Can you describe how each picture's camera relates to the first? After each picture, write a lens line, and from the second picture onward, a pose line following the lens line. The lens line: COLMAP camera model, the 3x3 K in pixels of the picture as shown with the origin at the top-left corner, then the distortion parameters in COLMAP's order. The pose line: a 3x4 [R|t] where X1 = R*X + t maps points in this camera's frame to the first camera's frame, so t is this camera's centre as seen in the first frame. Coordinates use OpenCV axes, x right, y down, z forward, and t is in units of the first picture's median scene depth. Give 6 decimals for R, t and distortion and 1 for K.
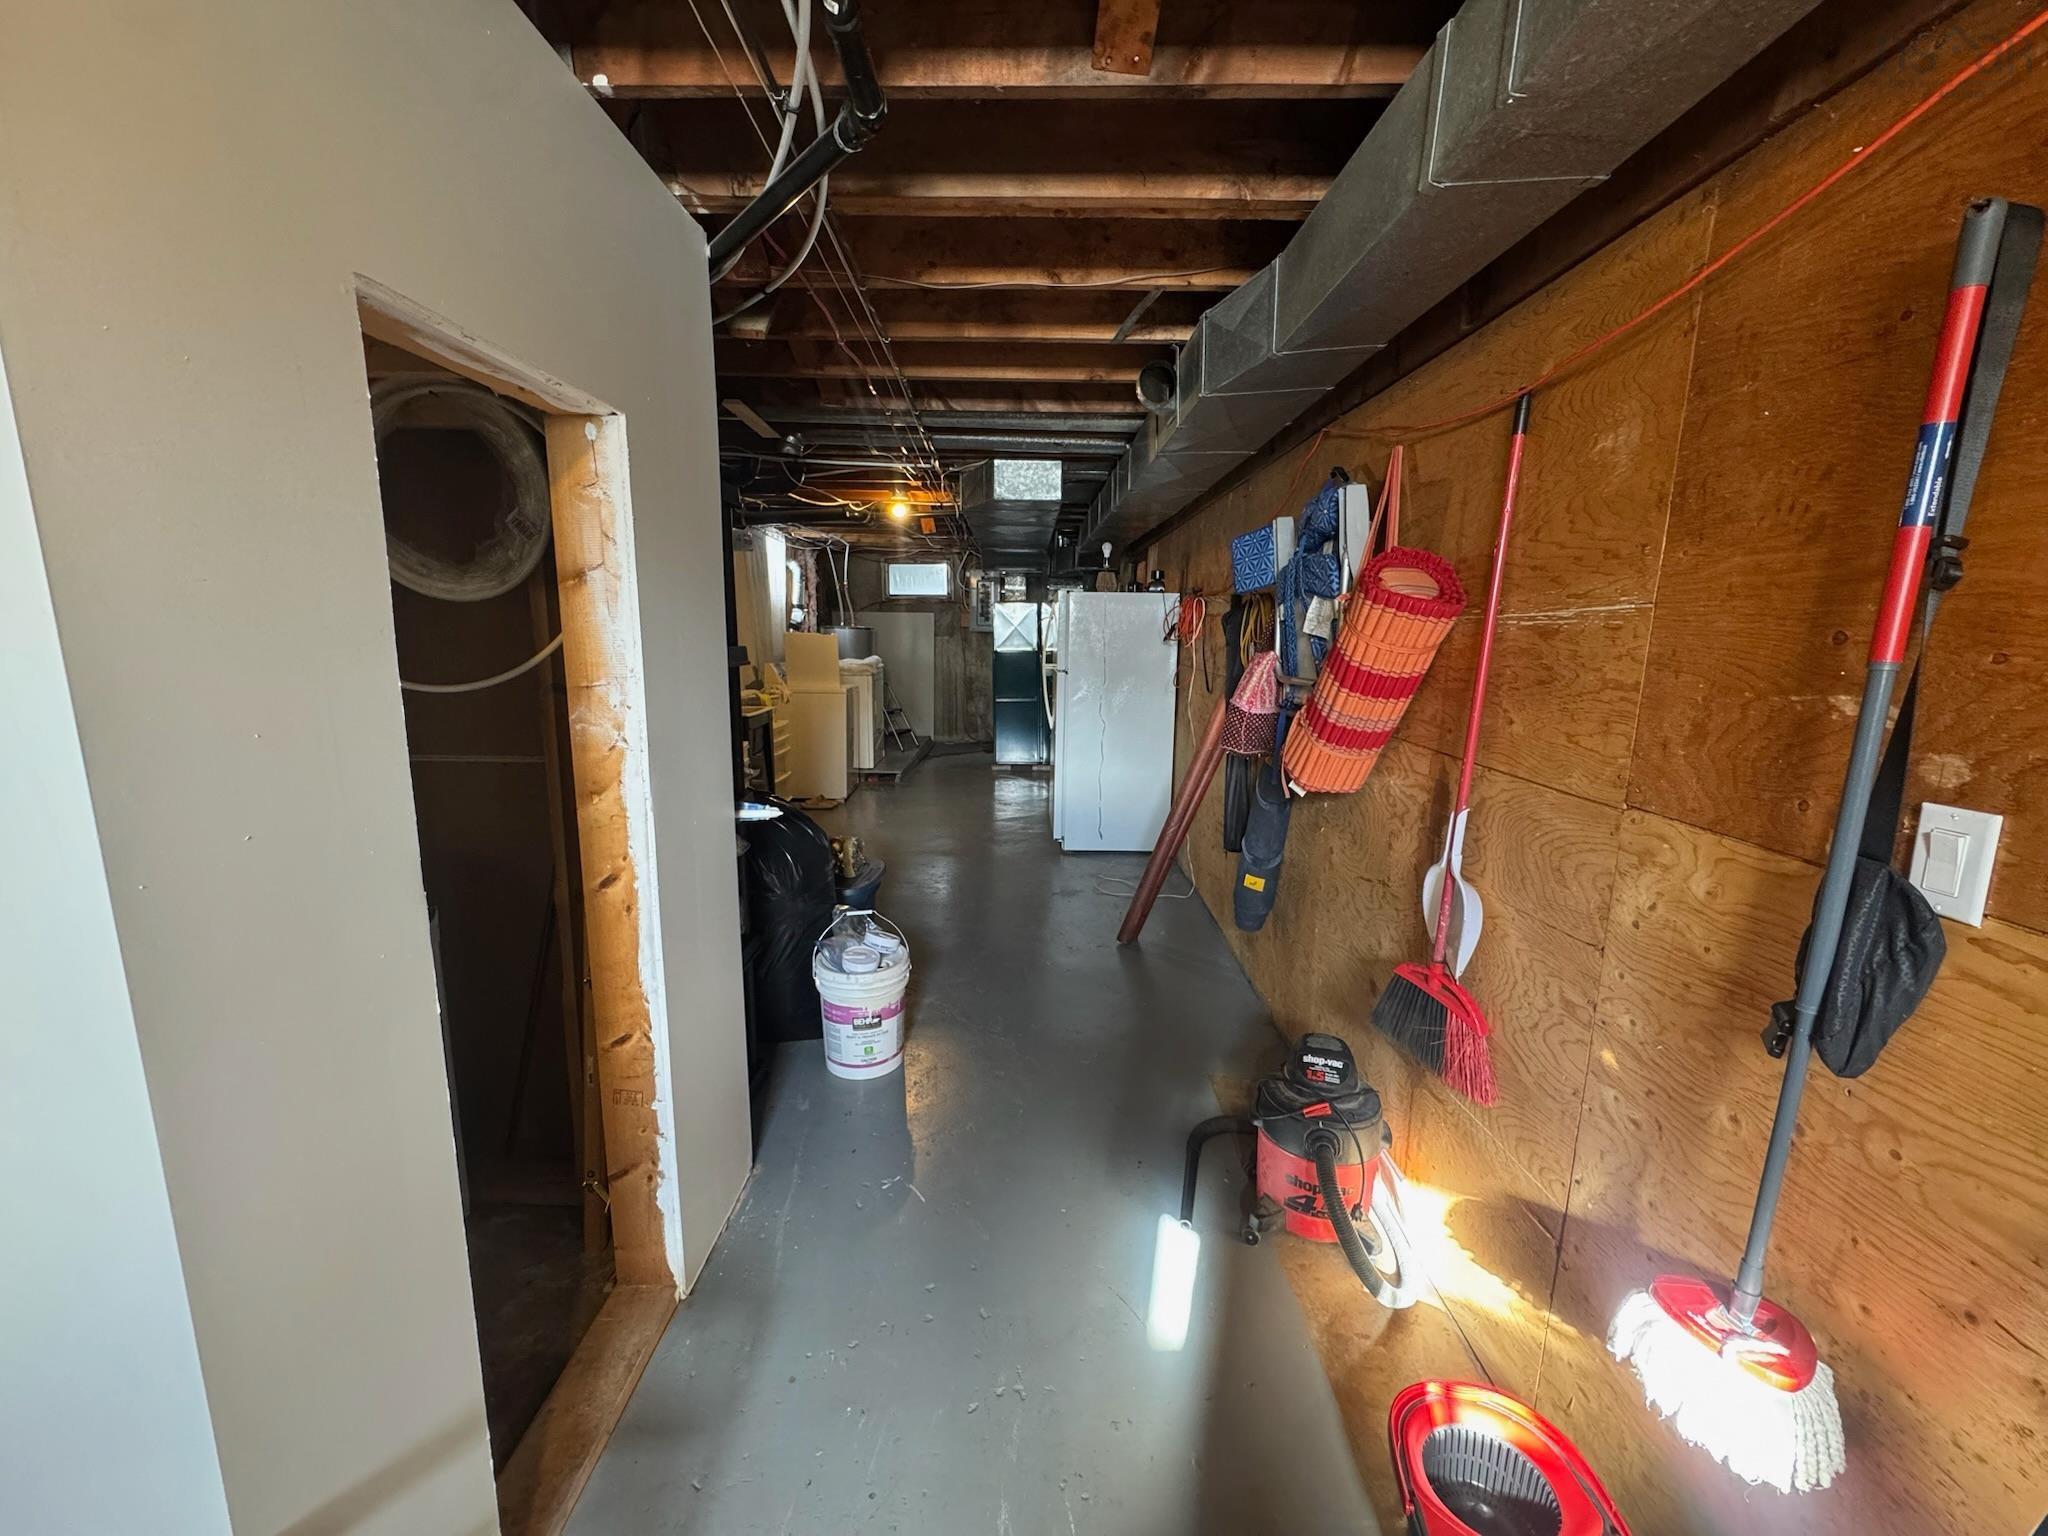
lens RADIAL K [[812.5, 0, 1021.0], [0, 812.5, 768.5], [0, 0, 1]] dist [-0.004640, -0.000222]
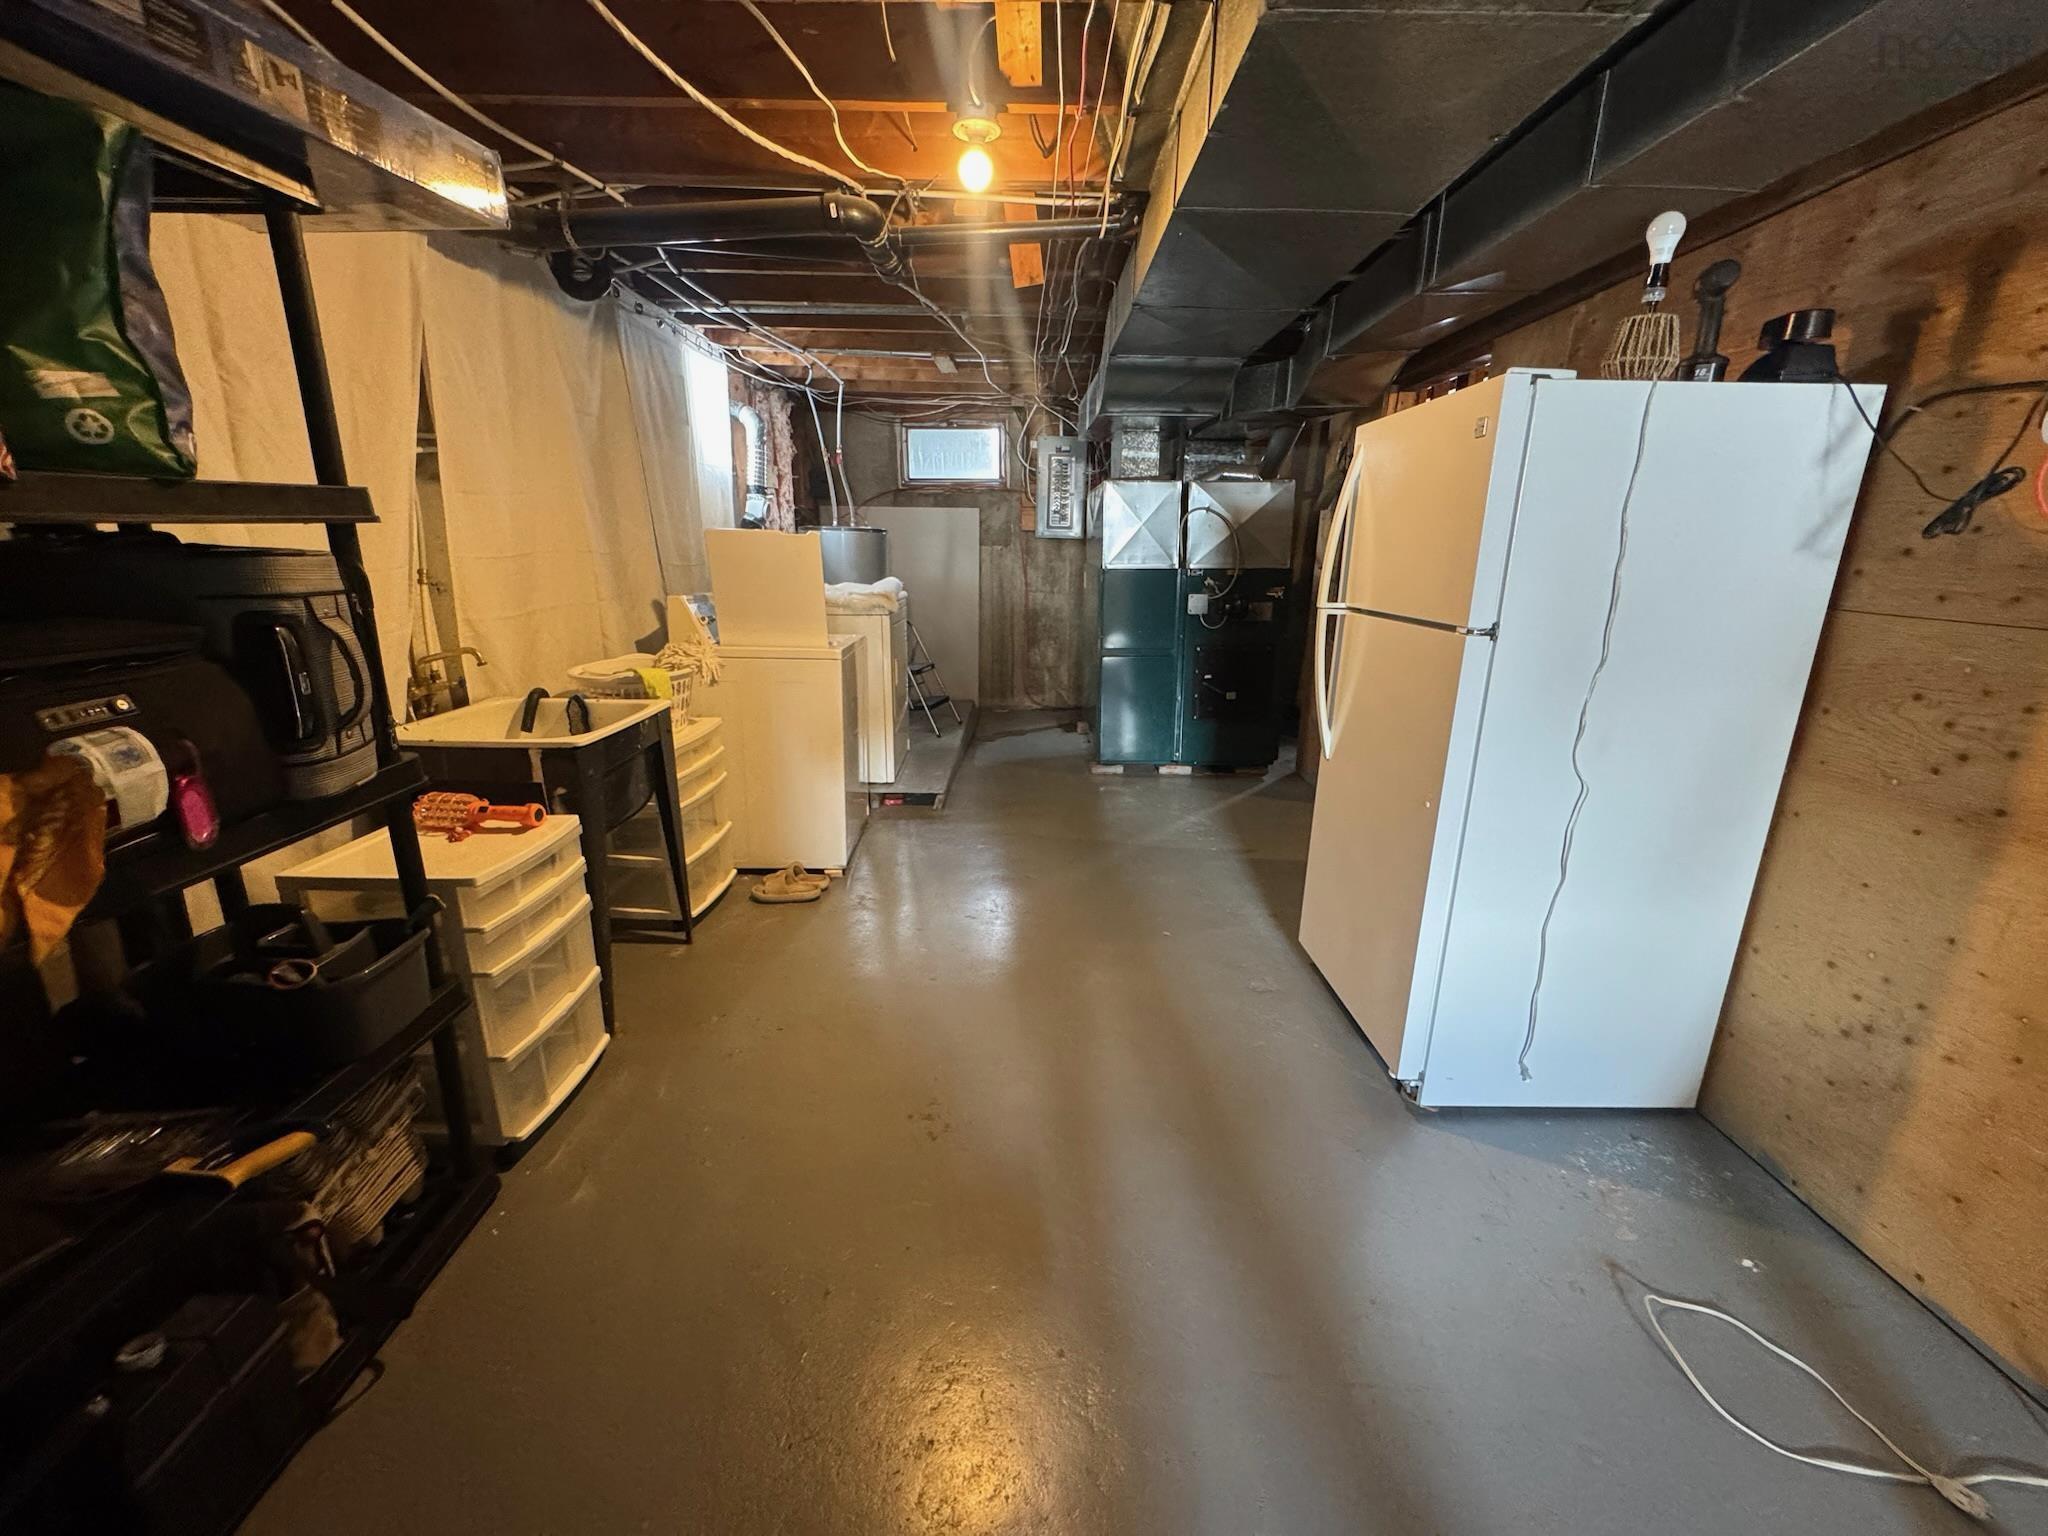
lens RADIAL K [[812.5, 0, 1028.7], [0, 812.5, 775.9], [0, 0, 1]] dist [-0.004640, -0.000222]
pose [[0.999999, 0.000674, 0.001514, -0.081905], [-0.000830, 0.994369, 0.105967, -0.058656], [-0.001434, -0.105968, 0.994368, 0.404658]]
